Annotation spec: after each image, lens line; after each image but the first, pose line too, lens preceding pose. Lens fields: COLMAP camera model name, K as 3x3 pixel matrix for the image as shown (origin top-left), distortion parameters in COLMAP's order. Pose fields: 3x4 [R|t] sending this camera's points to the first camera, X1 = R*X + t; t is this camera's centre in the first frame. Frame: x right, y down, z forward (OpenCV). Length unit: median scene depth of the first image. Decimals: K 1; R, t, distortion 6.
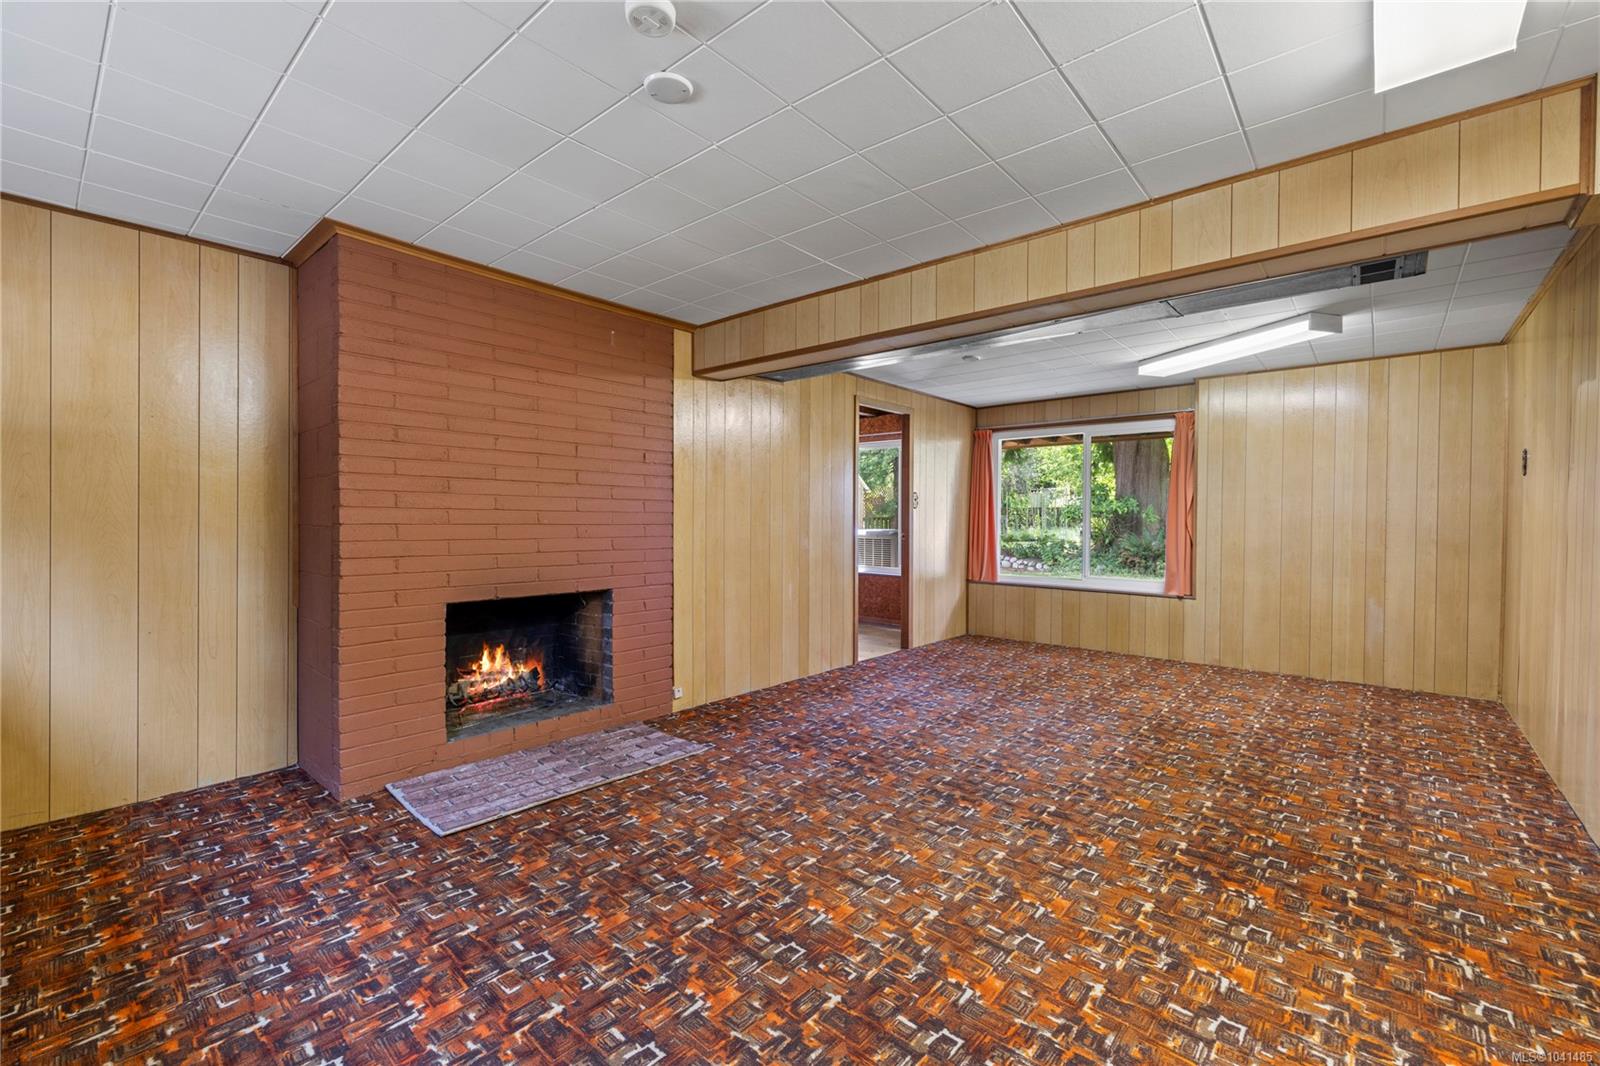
lens RADIAL K [[680.7, 0, 774.9], [0, 680.7, 582.0], [0, 0, 1]] dist [-0.010566, 0.000576]
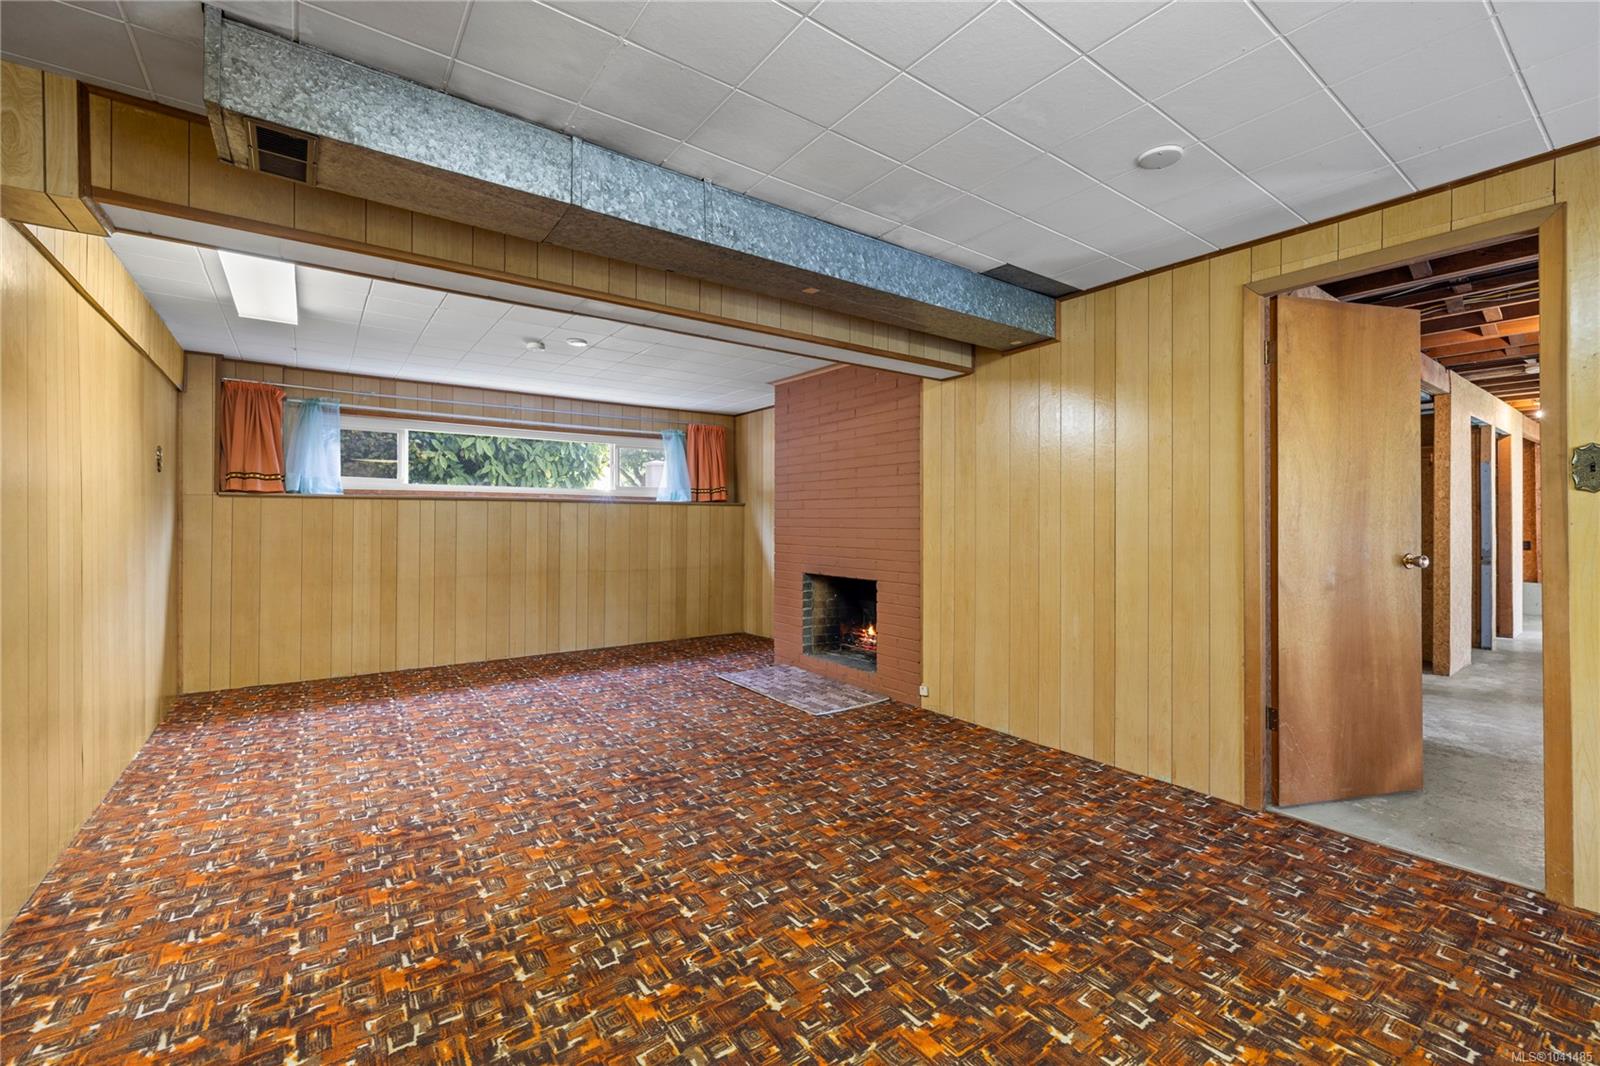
lens RADIAL K [[669.4, 0, 804.5], [0, 669.4, 519.2], [0, 0, 1]] dist [-0.000648, 0.000049]
pose [[-0.202673, -0.007739, -0.979216, 1.207653], [-0.092066, 0.995690, 0.011186, -0.123646], [0.974909, 0.092419, -0.202512, 1.354055]]
